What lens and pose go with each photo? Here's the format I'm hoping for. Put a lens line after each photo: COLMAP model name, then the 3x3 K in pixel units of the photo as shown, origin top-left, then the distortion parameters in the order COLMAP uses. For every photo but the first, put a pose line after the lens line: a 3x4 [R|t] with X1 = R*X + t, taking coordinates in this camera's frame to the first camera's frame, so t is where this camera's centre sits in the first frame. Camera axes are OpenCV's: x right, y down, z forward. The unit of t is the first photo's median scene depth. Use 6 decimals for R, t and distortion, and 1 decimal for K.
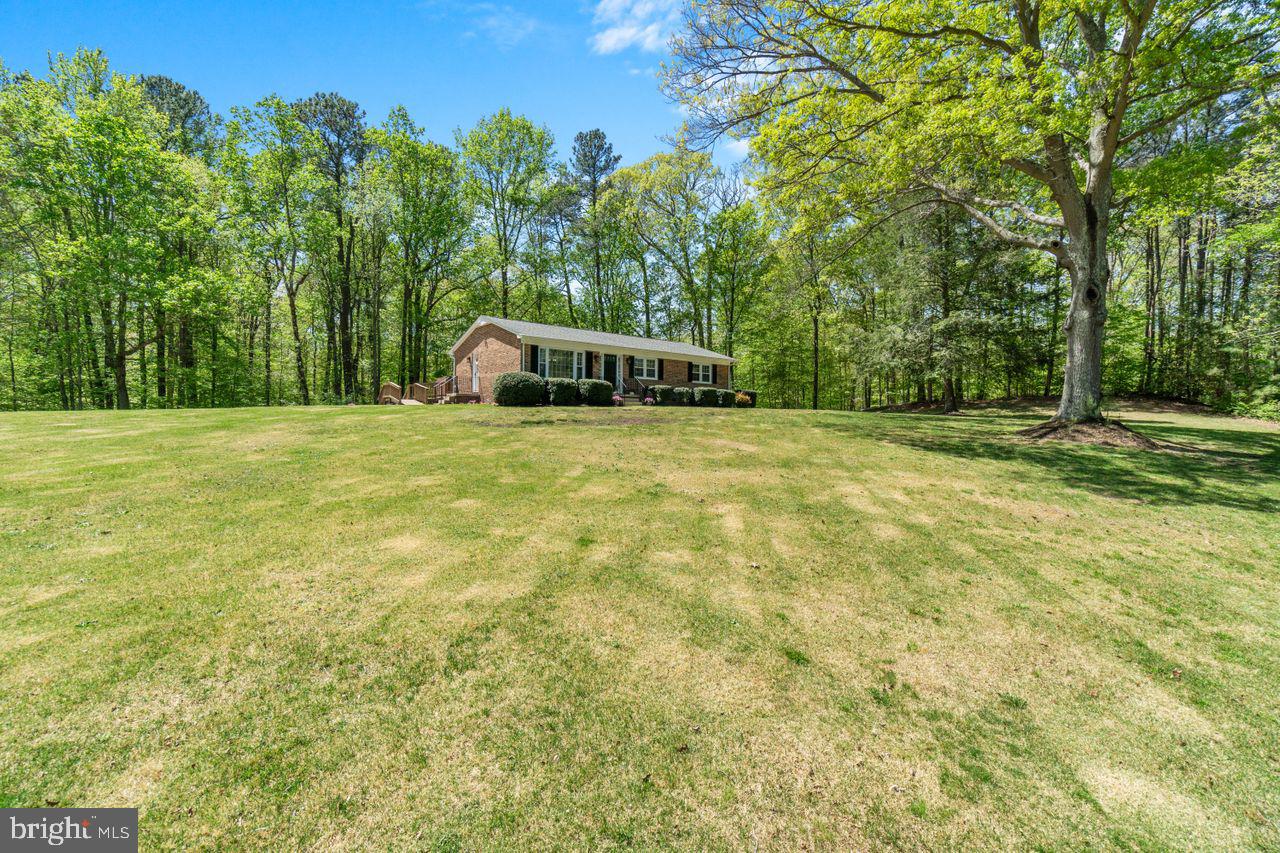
lens RADIAL K [[567.7, 0, 640.7], [0, 567.7, 423.1], [0, 0, 1]] dist [-0.005111, -0.000187]
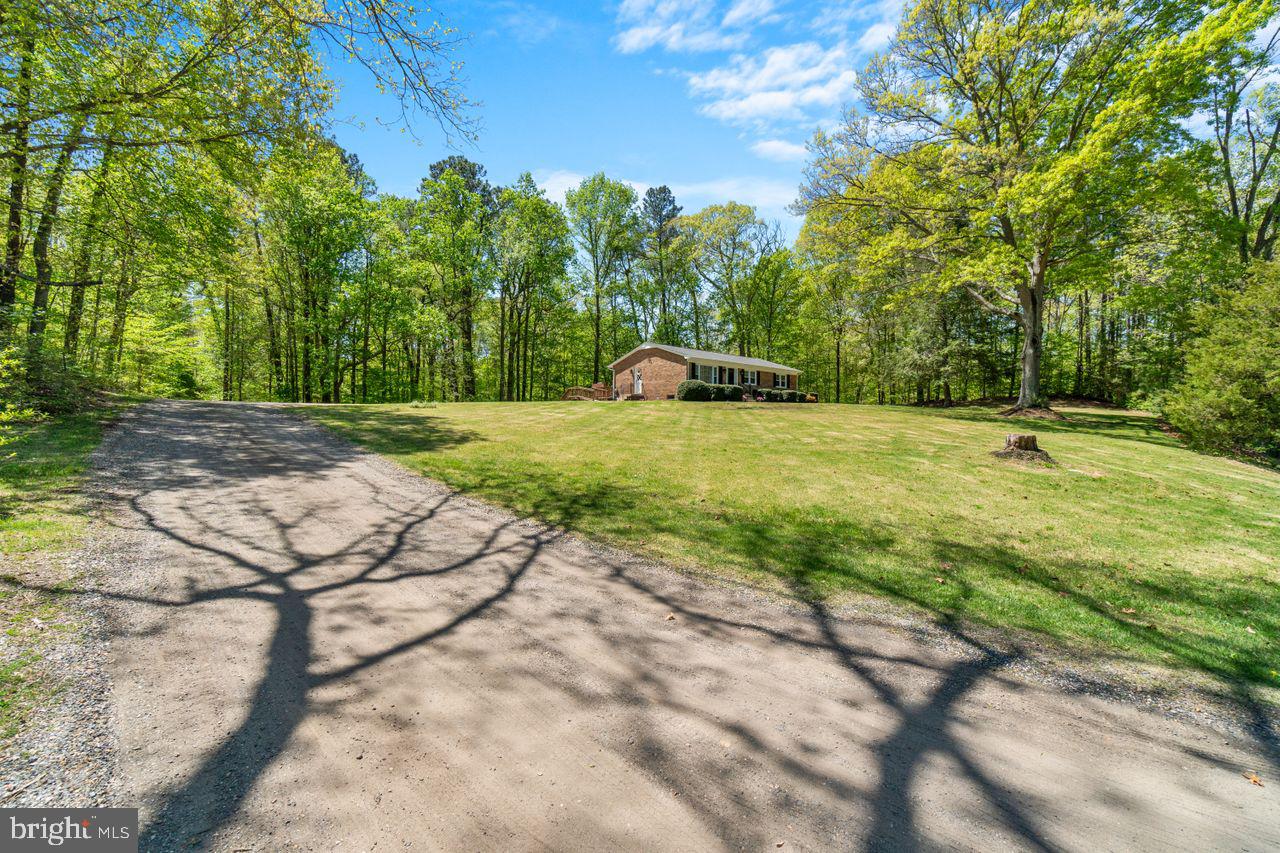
lens RADIAL K [[567.7, 0, 648.7], [0, 567.7, 426.9], [0, 0, 1]] dist [-0.005111, -0.000187]
pose [[0.998374, -0.001790, 0.056977, -0.339422], [0.002008, 0.999991, -0.003767, 0.037511], [-0.056970, 0.003875, 0.998368, -0.462001]]
